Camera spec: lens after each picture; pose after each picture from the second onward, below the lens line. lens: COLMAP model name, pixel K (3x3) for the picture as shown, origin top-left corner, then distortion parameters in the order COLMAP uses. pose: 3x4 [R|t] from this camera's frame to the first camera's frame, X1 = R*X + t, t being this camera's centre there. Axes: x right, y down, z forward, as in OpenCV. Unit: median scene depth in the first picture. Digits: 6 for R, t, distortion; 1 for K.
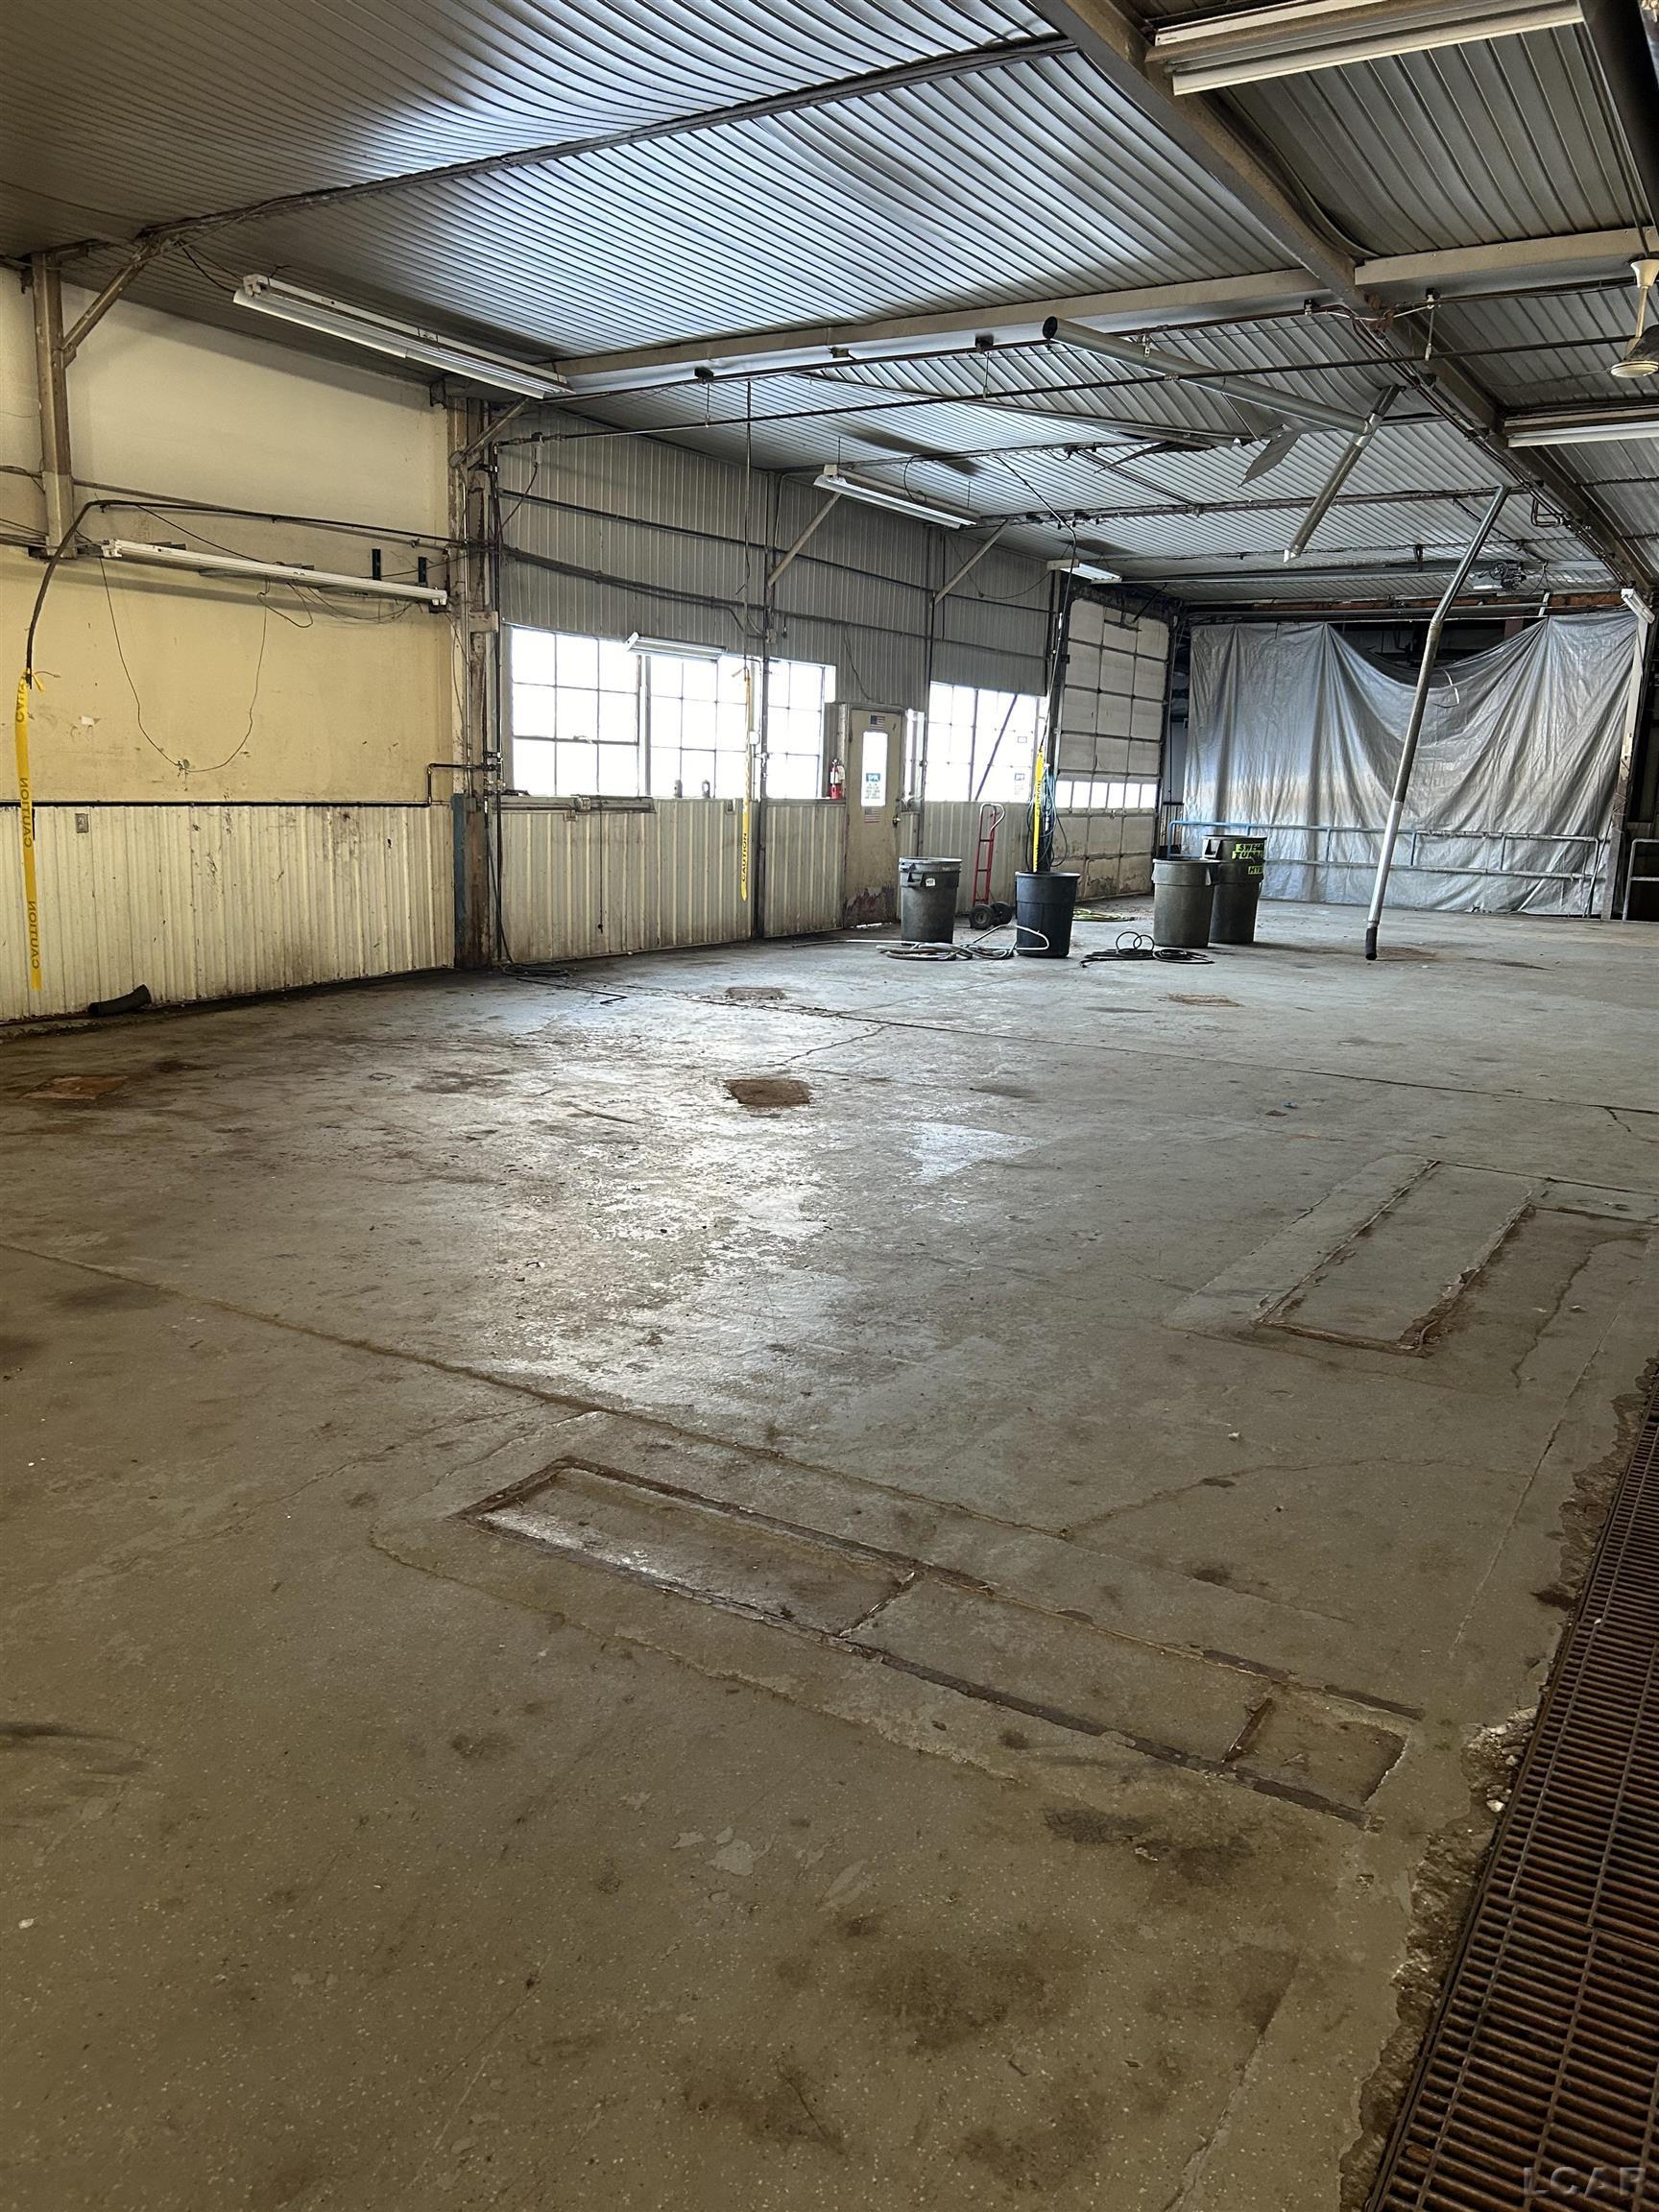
lens RADIAL K [[1694.3, 0, 829.5], [0, 1694.3, 1106.0], [0, 0, 1]] dist [0.064362, -0.000184]
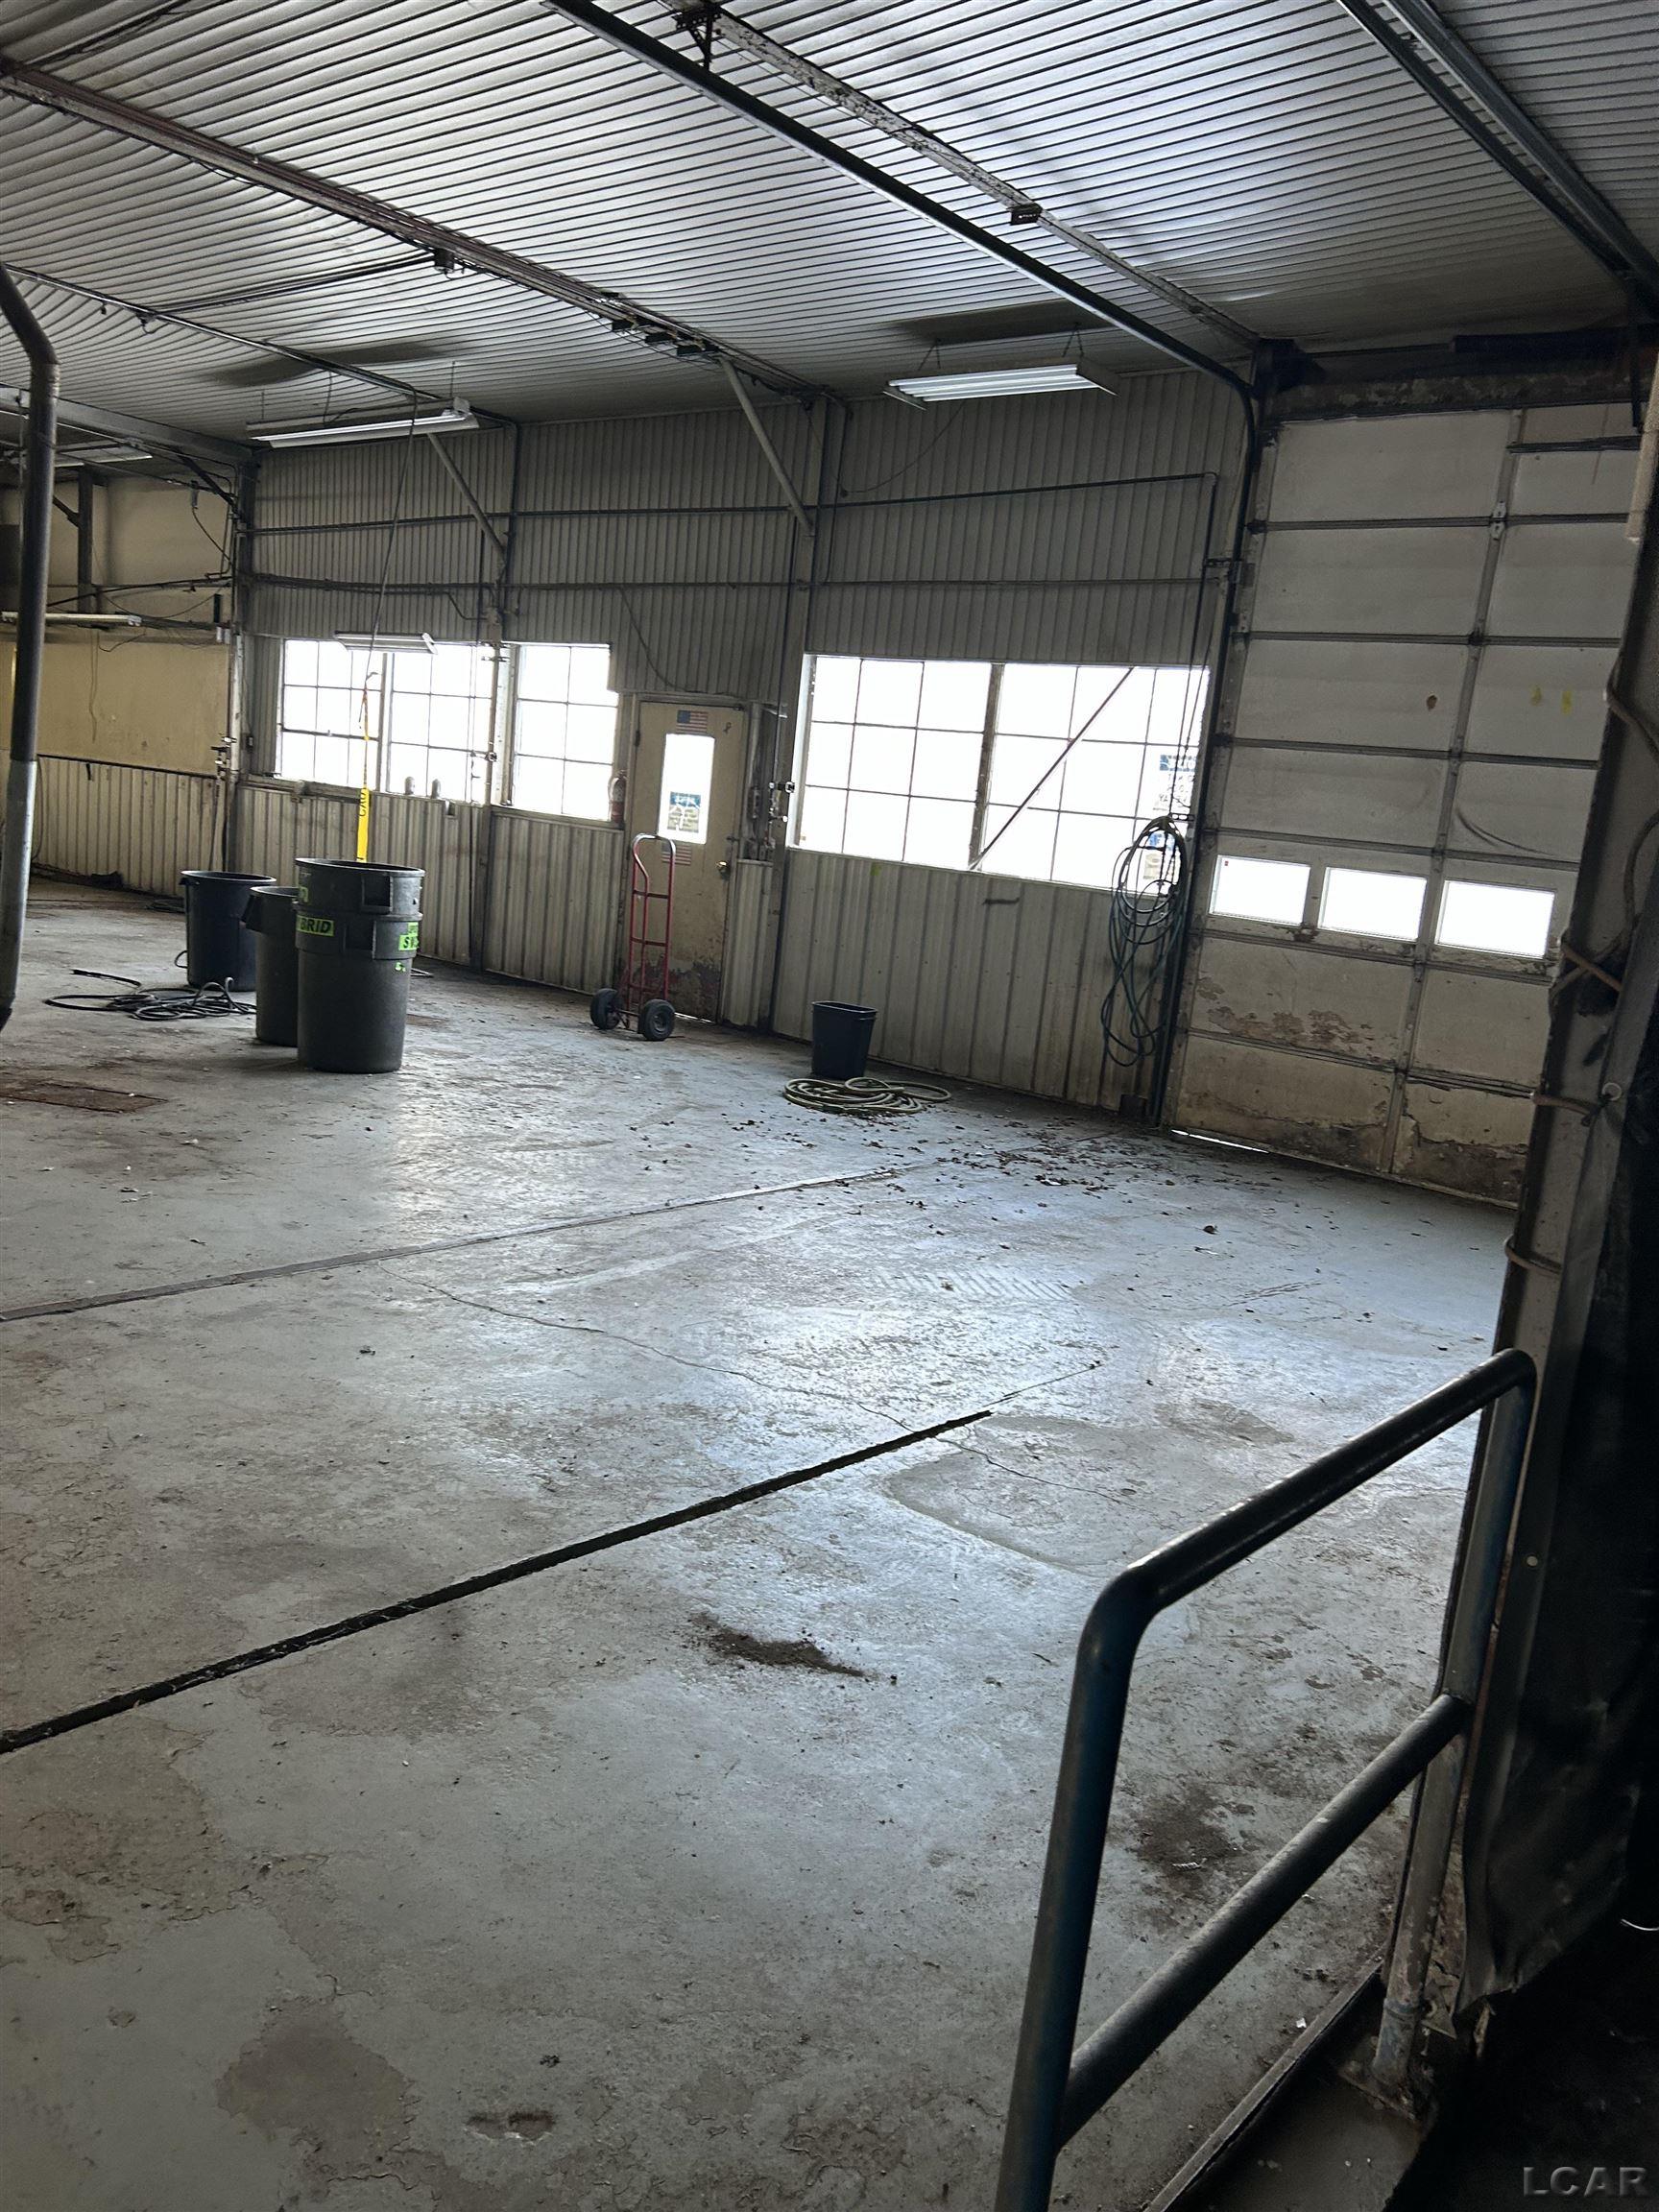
lens RADIAL K [[1694.3, 0, 829.5], [0, 1694.3, 1106.0], [0, 0, 1]] dist [0.064362, -0.000184]
pose [[-0.181124, 0.120572, -0.976041, 0.706864], [-0.294774, 0.940171, 0.170842, -0.212812], [0.938244, 0.318656, -0.134746, 1.193730]]
